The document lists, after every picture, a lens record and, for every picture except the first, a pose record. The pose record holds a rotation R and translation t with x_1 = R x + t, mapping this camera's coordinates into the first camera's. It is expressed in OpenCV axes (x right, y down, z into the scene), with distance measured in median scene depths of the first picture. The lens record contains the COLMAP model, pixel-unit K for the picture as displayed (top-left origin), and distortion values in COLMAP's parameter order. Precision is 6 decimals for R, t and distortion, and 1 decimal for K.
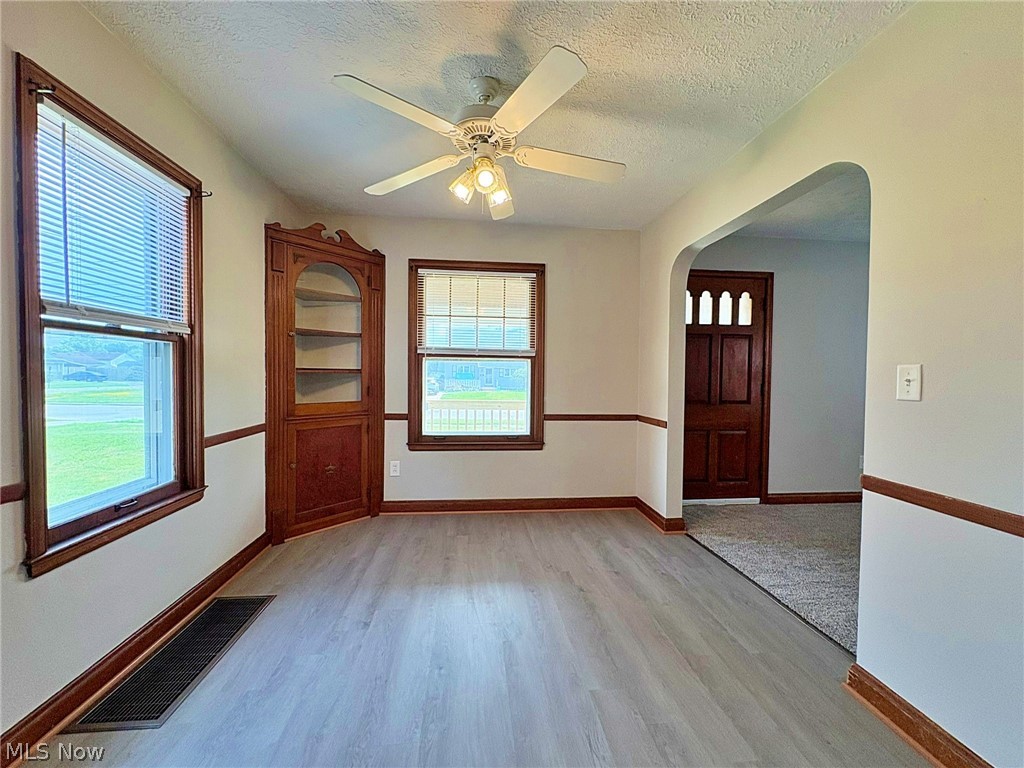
lens RADIAL K [[420.2, 0, 513.1], [0, 420.2, 384.1], [0, 0, 1]] dist [0.004333, 0.000220]
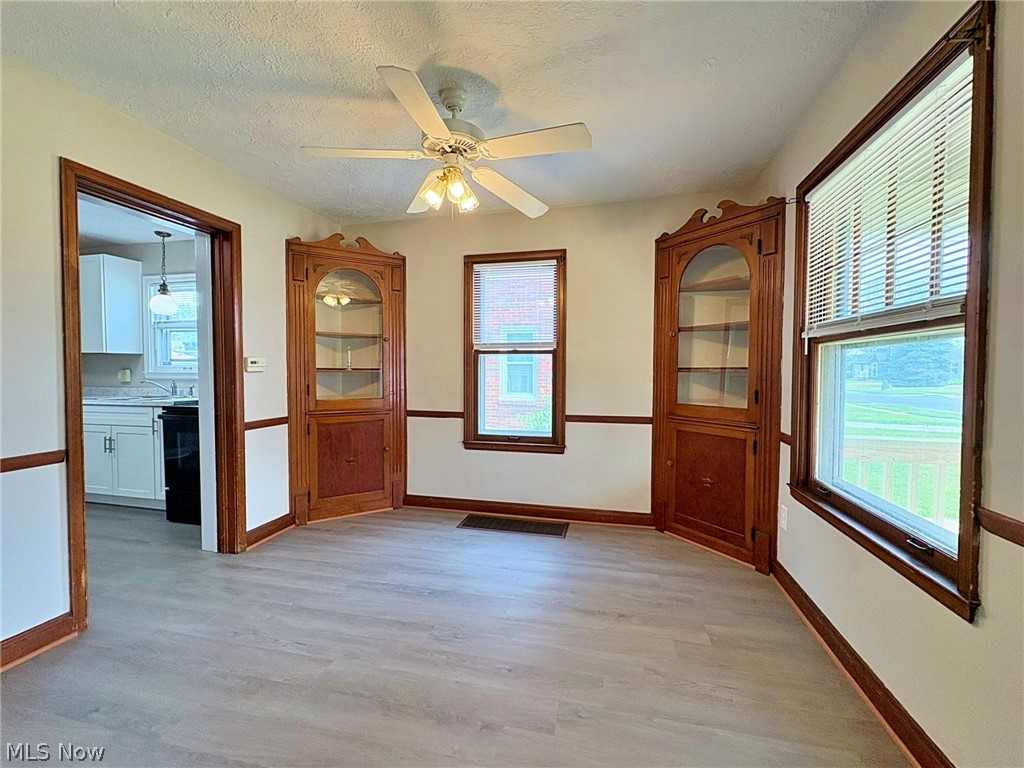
lens RADIAL K [[420.2, 0, 513.1], [0, 420.2, 384.1], [0, 0, 1]] dist [0.004333, 0.000220]
pose [[-0.338061, 0.018714, -0.940938, 0.586716], [-0.027865, 0.999165, 0.029884, -0.018956], [0.940712, 0.036322, -0.337257, 1.006545]]
